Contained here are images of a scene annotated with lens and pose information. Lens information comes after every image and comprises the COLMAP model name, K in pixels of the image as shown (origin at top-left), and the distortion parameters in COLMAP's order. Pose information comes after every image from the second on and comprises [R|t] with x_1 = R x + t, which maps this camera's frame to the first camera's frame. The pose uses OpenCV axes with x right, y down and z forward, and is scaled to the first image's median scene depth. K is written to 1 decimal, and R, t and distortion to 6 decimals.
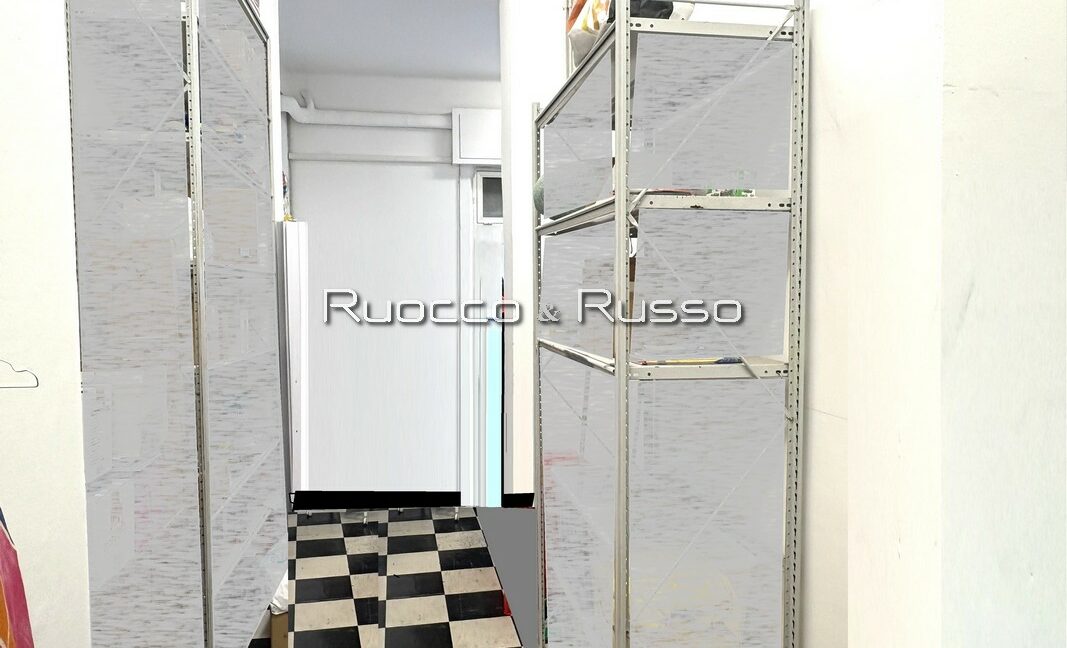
lens RADIAL K [[721.9, 0, 533.5], [0, 721.9, 324.0], [0, 0, 1]] dist [0.000026, -0.002699]
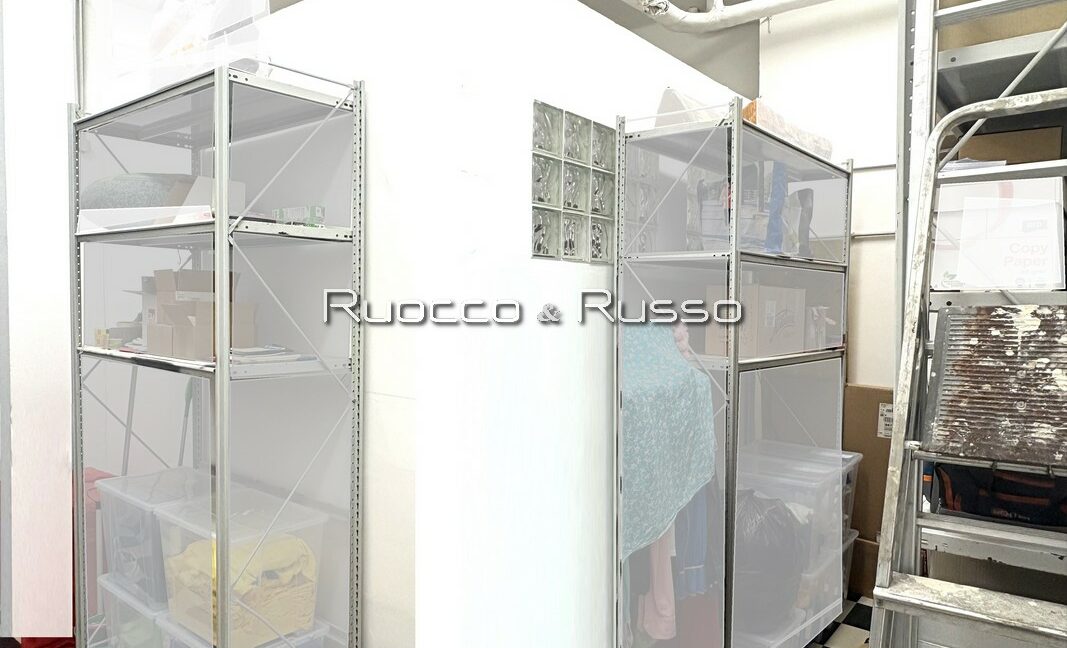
lens RADIAL K [[721.9, 0, 533.5], [0, 721.9, 324.0], [0, 0, 1]] dist [0.000026, -0.002699]
pose [[0.755727, -0.008664, 0.654830, -0.254102], [0.016749, 0.999841, -0.006101, 0.006370], [-0.654673, 0.015579, 0.755752, -0.199722]]
